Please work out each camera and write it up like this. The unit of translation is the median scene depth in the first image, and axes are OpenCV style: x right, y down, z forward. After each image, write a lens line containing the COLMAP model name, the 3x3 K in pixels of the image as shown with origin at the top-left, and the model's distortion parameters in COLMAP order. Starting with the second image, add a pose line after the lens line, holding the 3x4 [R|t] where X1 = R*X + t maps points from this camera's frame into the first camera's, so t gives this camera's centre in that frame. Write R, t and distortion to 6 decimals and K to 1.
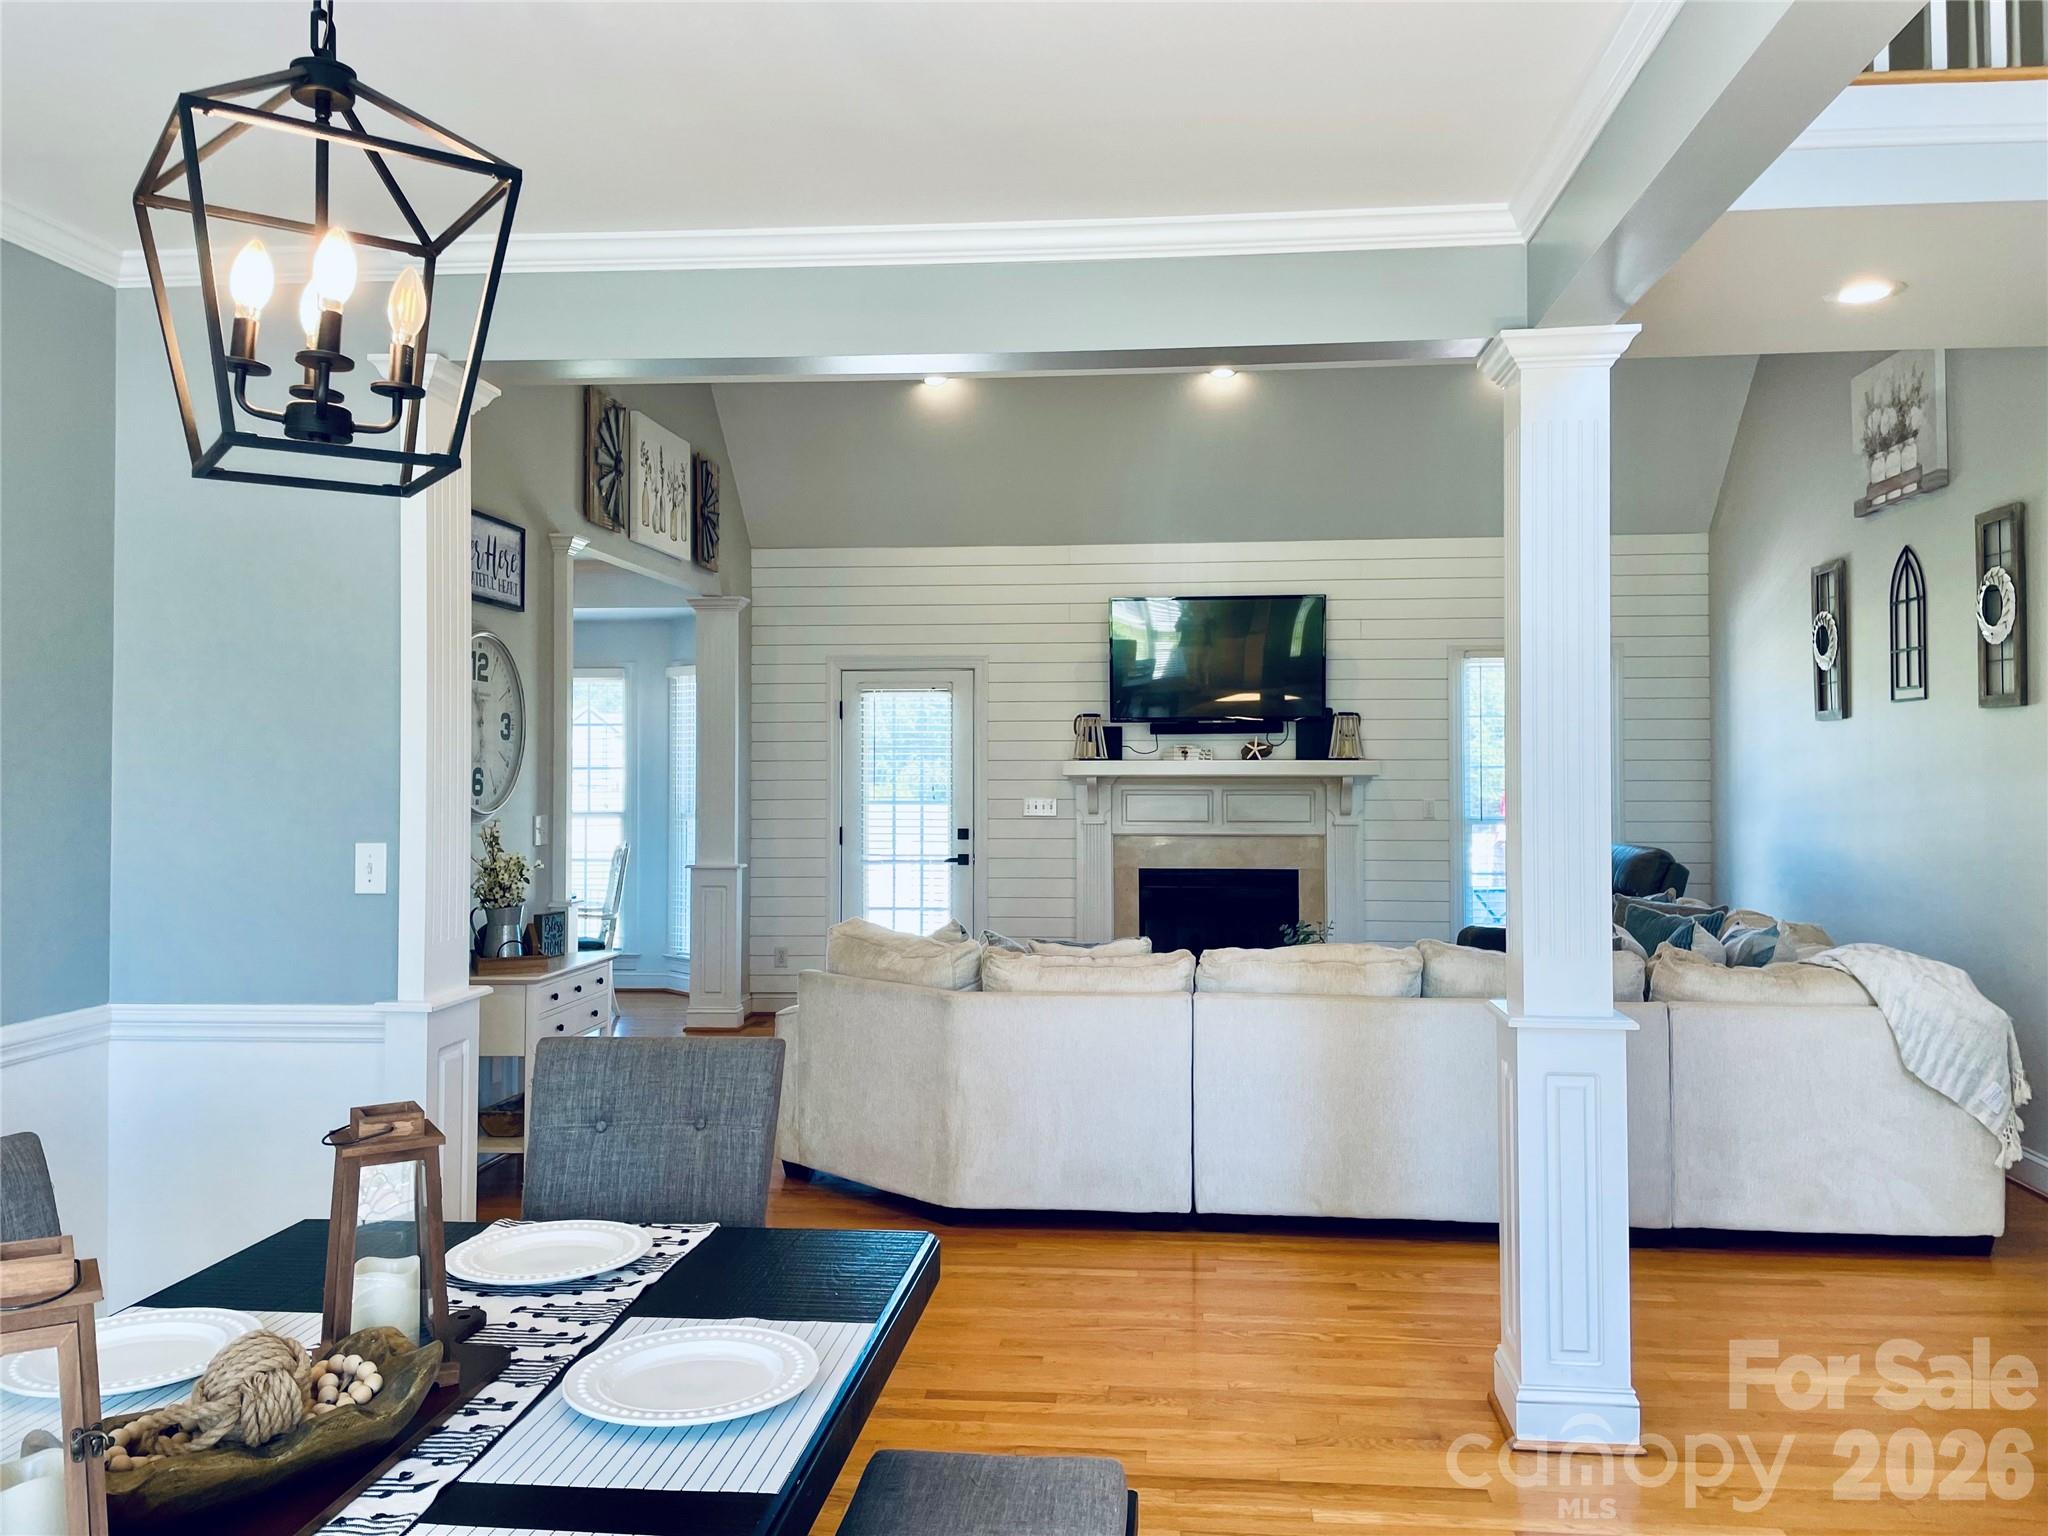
lens RADIAL K [[1530.5, 0, 1039.5], [0, 1530.5, 748.7], [0, 0, 1]] dist [0.052142, -0.053458]
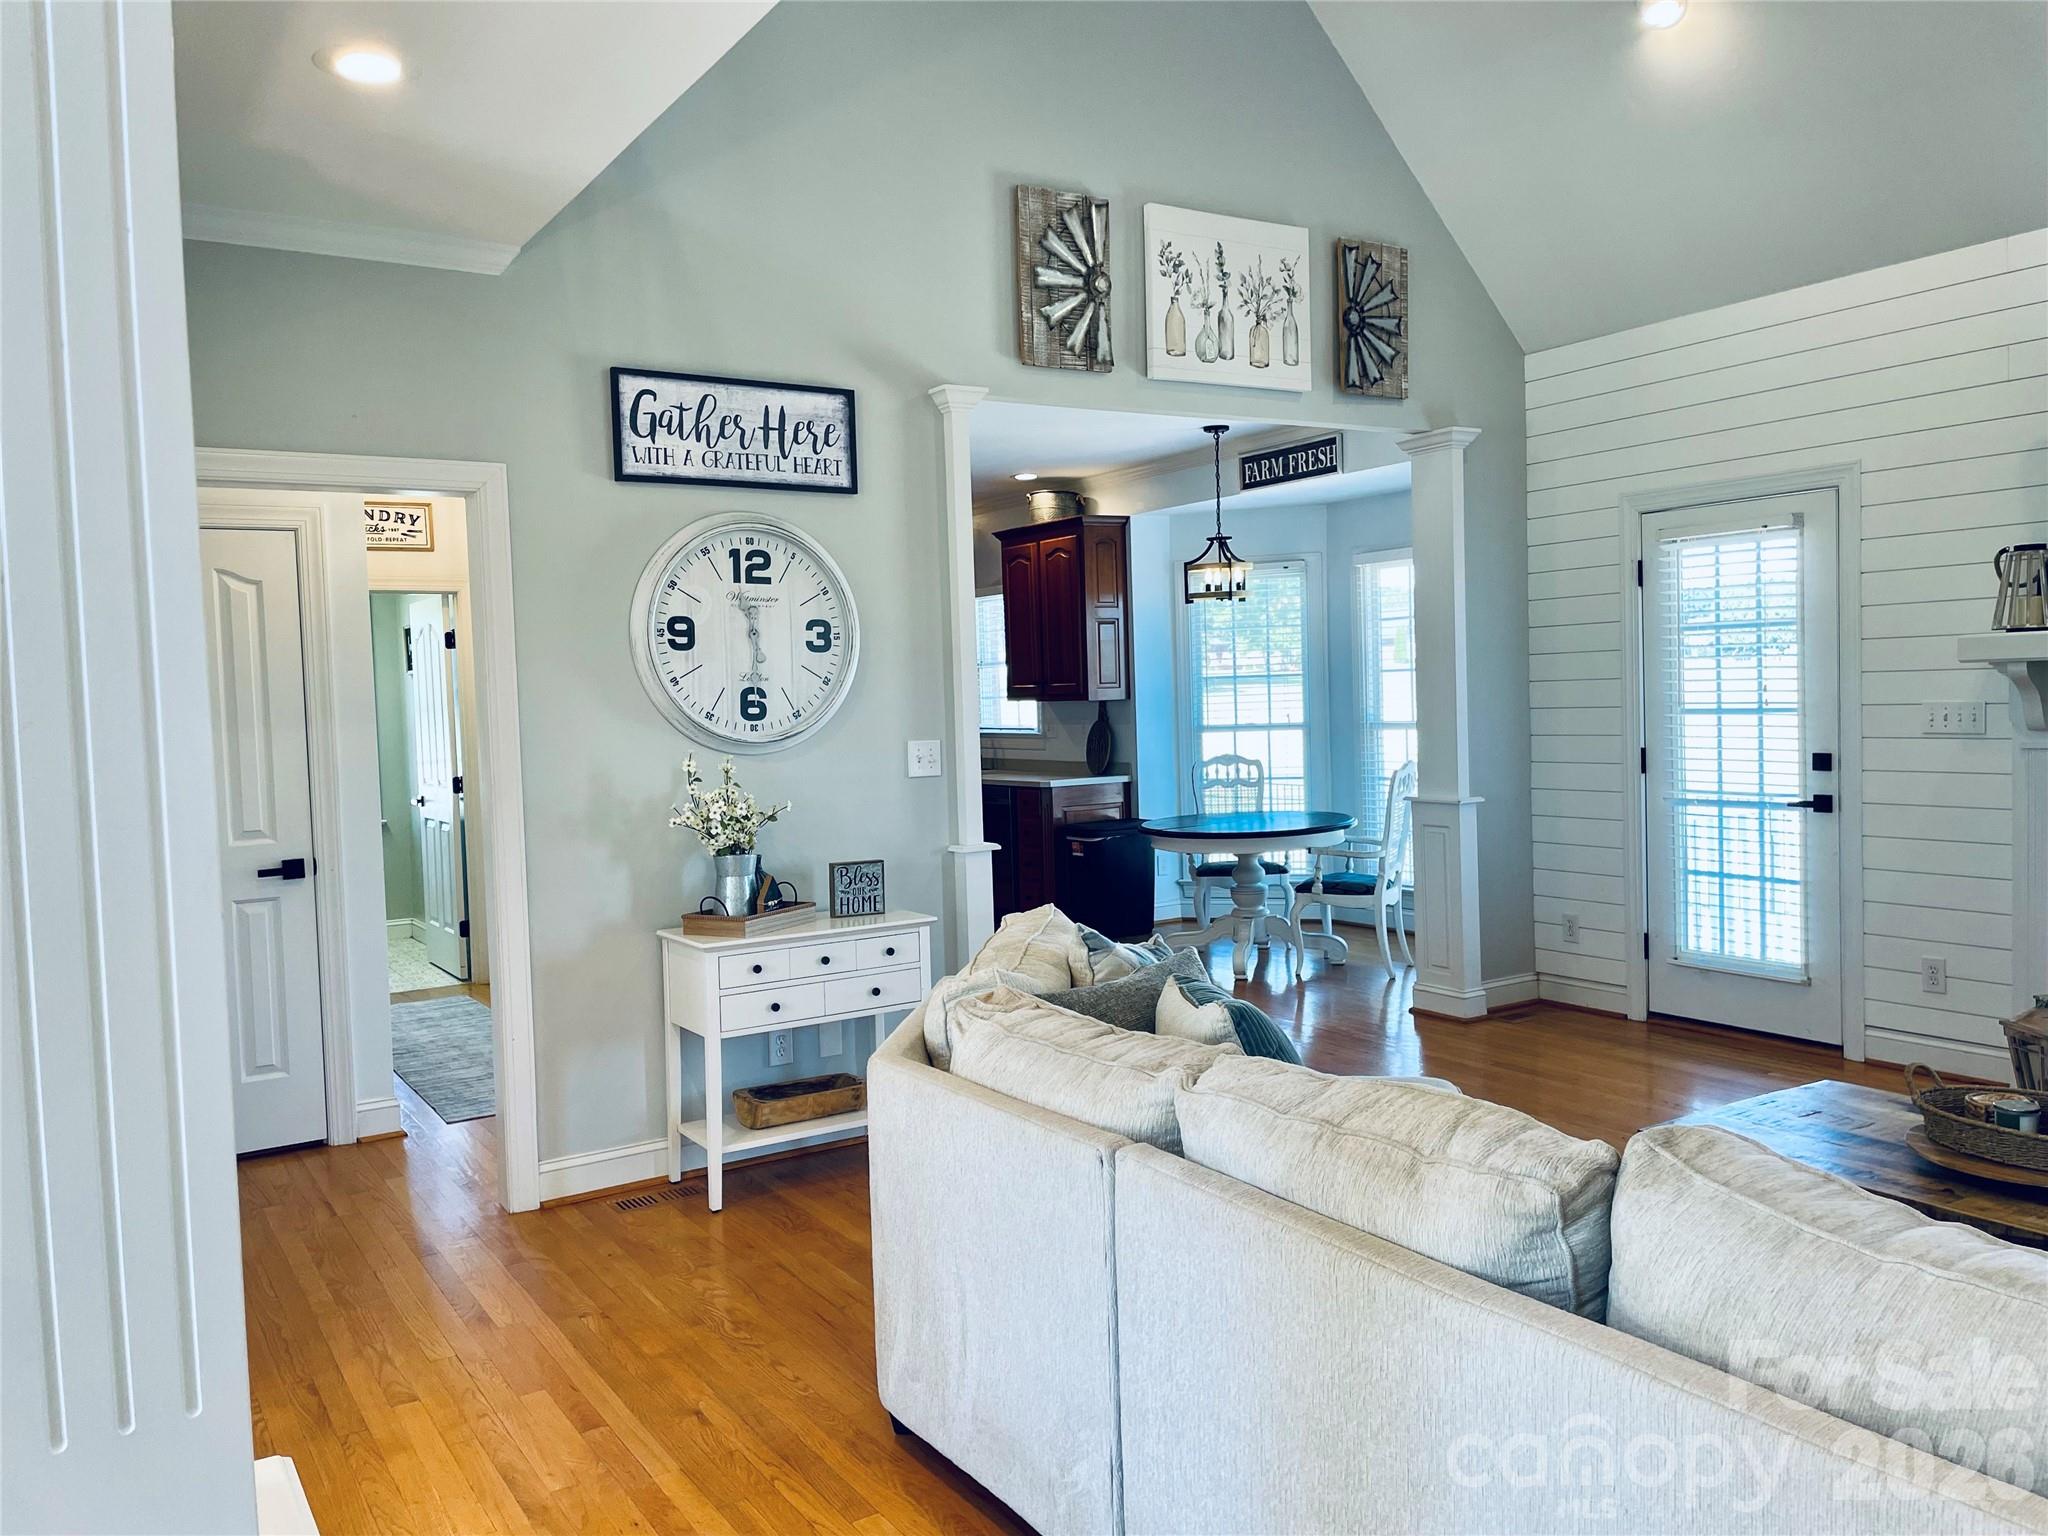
lens RADIAL K [[1530.5, 0, 1022.1], [0, 1530.5, 759.8], [0, 0, 1]] dist [0.052142, -0.053458]
pose [[0.611443, 0.016317, -0.791120, 0.248744], [0.042934, 0.997631, 0.053759, 0.008364], [0.790123, -0.066836, 0.609294, 0.382579]]
